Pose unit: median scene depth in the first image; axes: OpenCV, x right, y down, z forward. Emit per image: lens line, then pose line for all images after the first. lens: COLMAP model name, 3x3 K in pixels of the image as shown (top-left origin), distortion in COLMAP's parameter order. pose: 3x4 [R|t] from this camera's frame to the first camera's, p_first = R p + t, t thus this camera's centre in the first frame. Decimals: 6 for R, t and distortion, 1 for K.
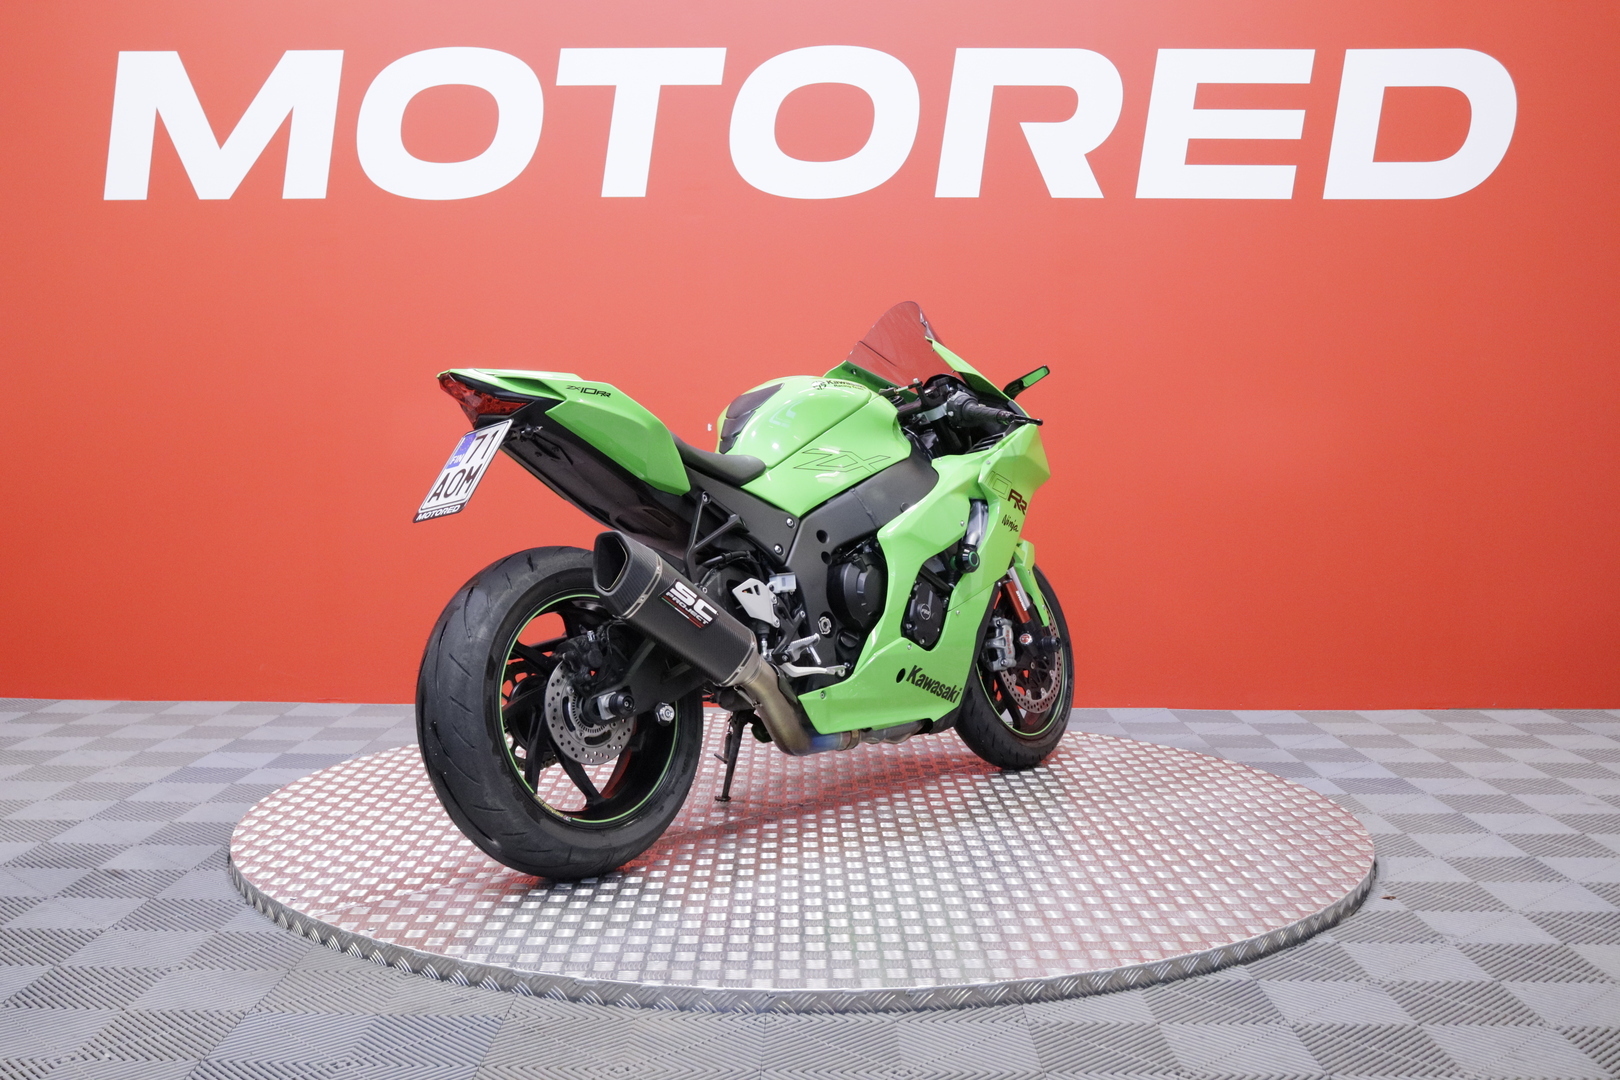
lens RADIAL K [[1664.6, 0, 810.0], [0, 1664.6, 540.0], [0, 0, 1]] dist [-0.076985, -0.002778]
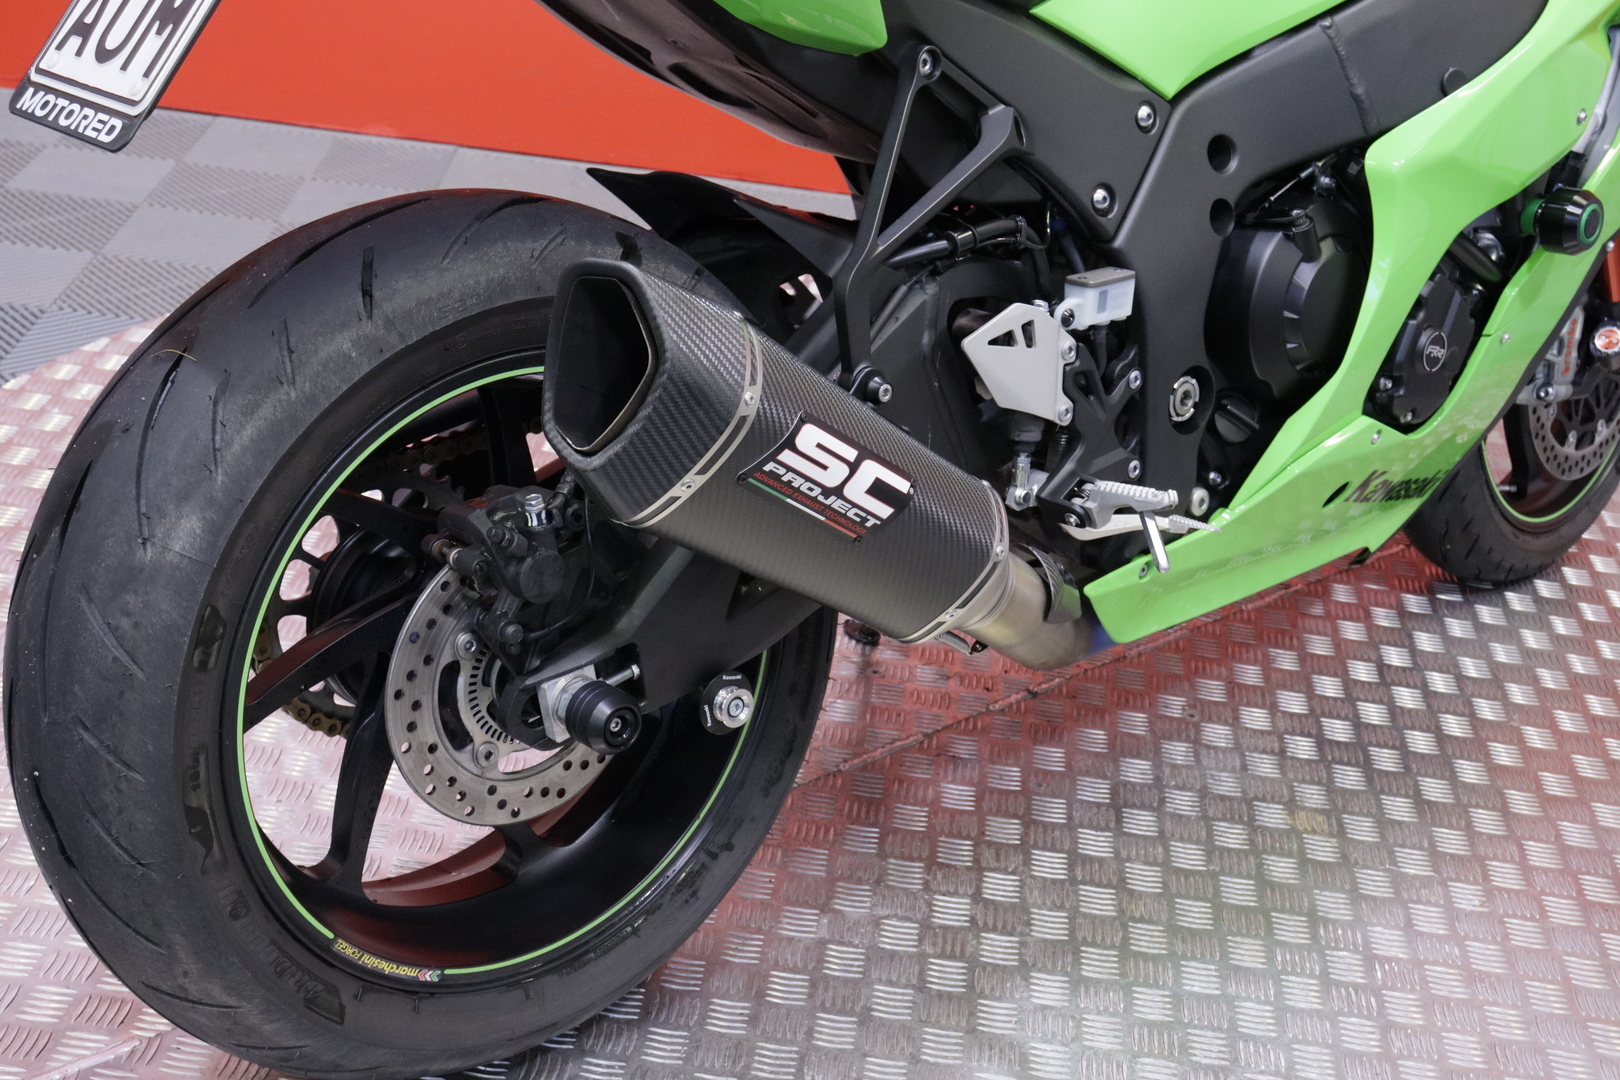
lens RADIAL K [[2059.4, 0, 810.0], [0, 2059.4, 540.0], [0, 0, 1]] dist [0.028500, -0.012562]
pose [[0.986083, 0.160835, -0.042095, -0.053024], [-0.128338, 0.897356, 0.422233, -0.113986], [0.105684, -0.410955, 0.905509, 0.571926]]
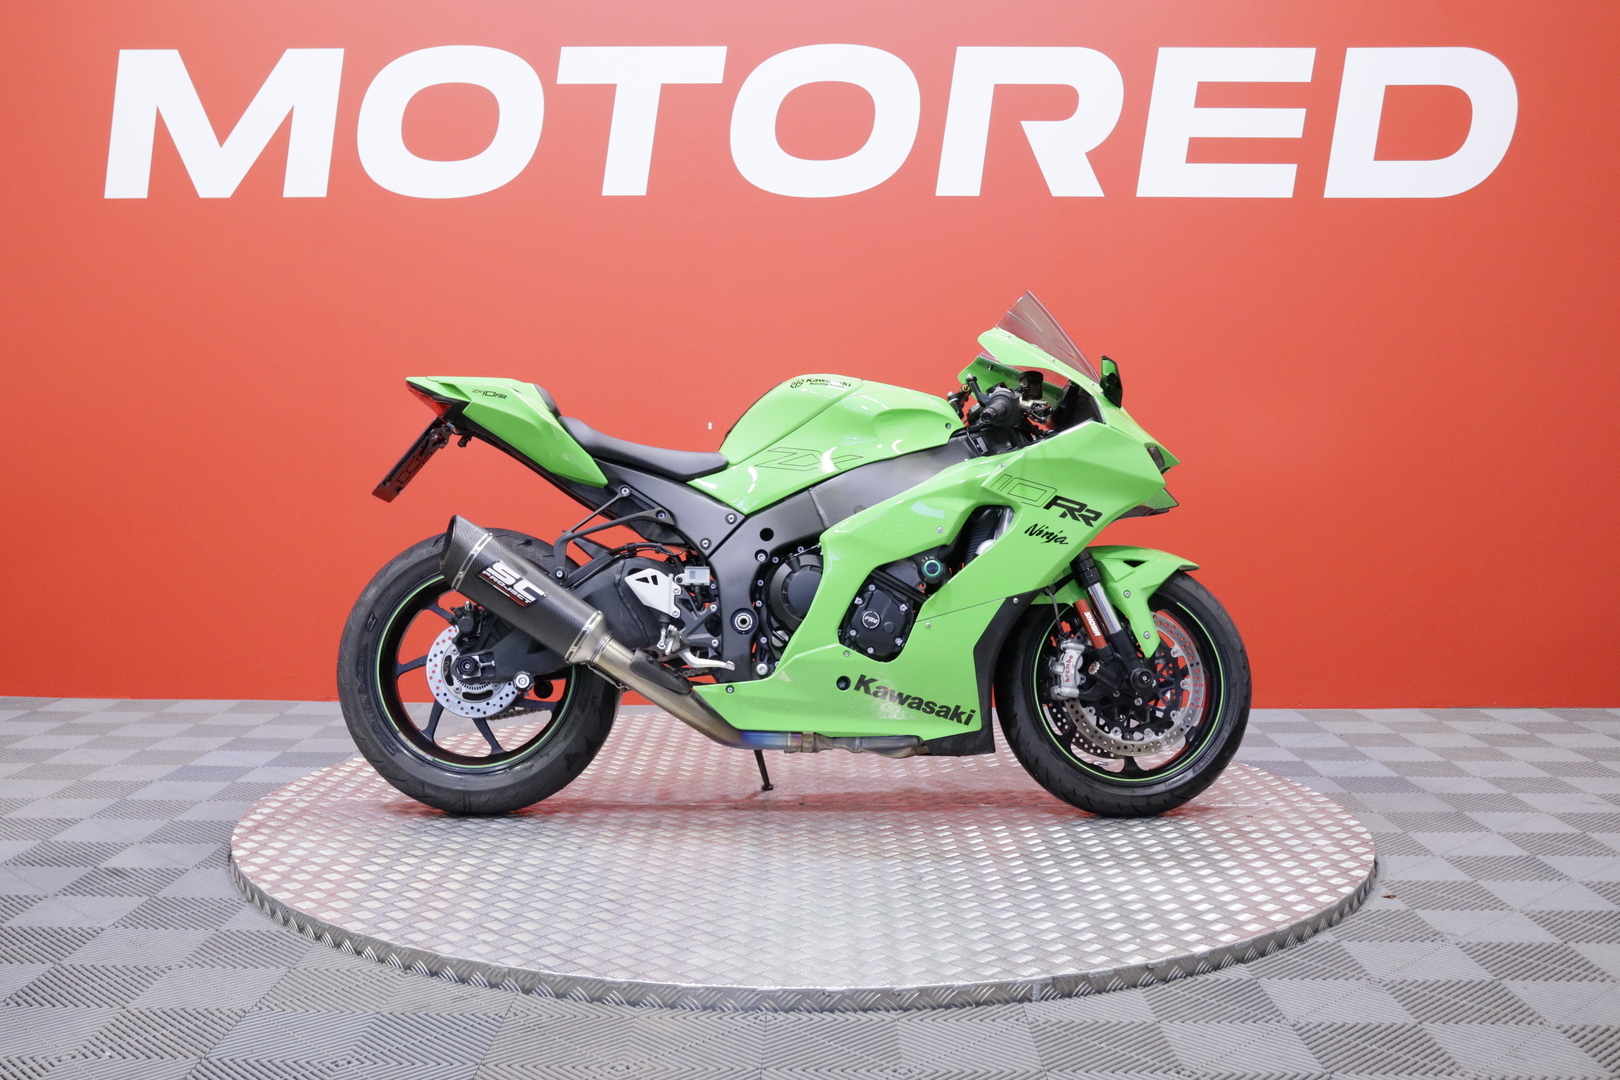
lens RADIAL K [[1664.6, 0, 810.0], [0, 1664.6, 540.0], [0, 0, 1]] dist [-0.076985, -0.002778]
pose [[0.688859, 0.050584, -0.723128, 0.800328], [-0.052679, 0.998418, 0.019657, -0.021220], [0.722979, 0.024553, 0.690434, 0.344428]]
